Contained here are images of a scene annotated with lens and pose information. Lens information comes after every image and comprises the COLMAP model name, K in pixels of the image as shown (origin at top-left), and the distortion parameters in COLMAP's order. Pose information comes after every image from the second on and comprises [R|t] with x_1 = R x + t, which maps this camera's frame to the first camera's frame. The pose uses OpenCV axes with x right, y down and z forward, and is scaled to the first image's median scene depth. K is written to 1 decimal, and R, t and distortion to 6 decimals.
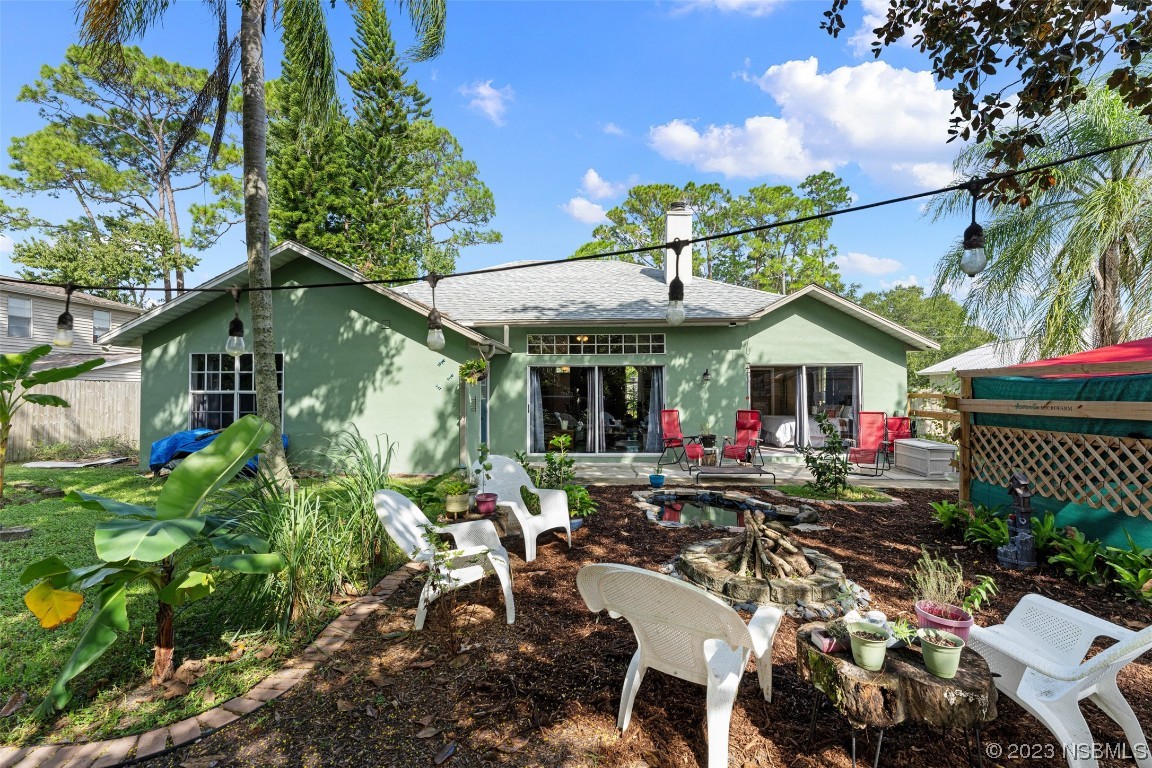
lens RADIAL K [[499.1, 0, 577.6], [0, 499.1, 374.5], [0, 0, 1]] dist [0.002572, 0.000210]
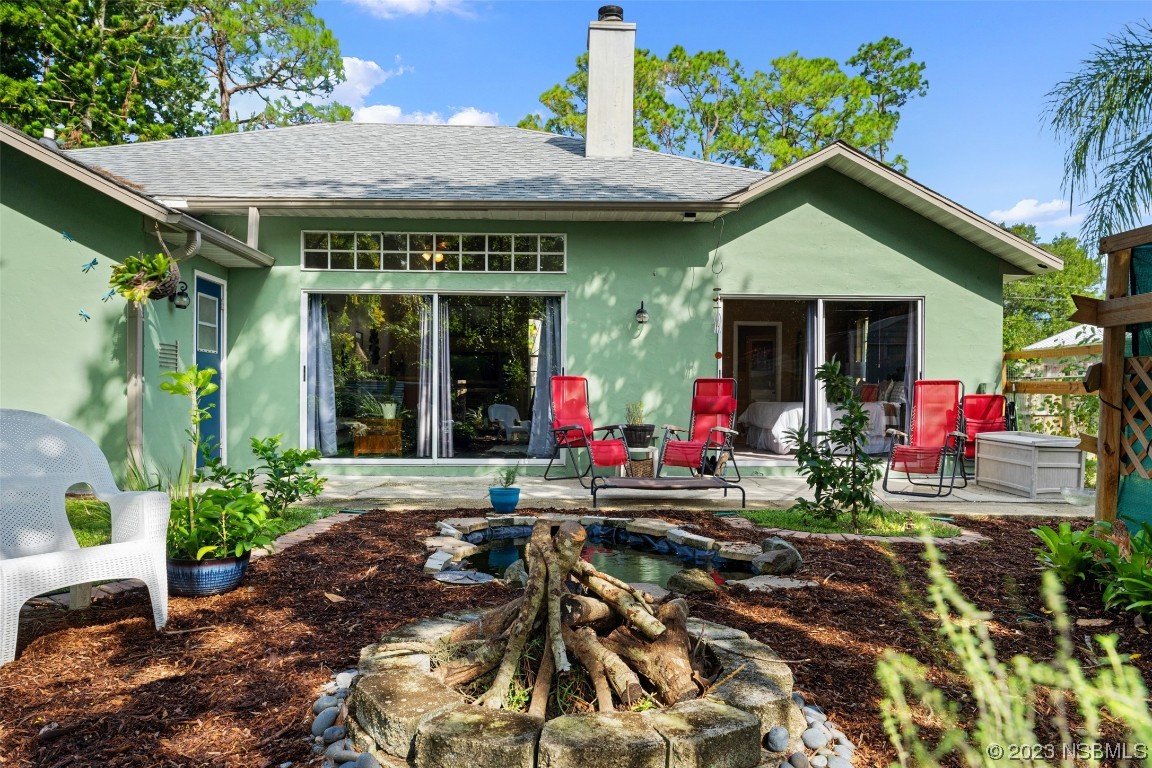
lens RADIAL K [[768.9, 0, 576.3], [0, 768.9, 401.4], [0, 0, 1]] dist [0.003701, 0.001782]
pose [[0.997459, 0.011518, 0.070311, 0.138303], [-0.013880, 0.999353, 0.033191, 0.071687], [-0.069883, -0.034083, 0.996973, 0.193210]]
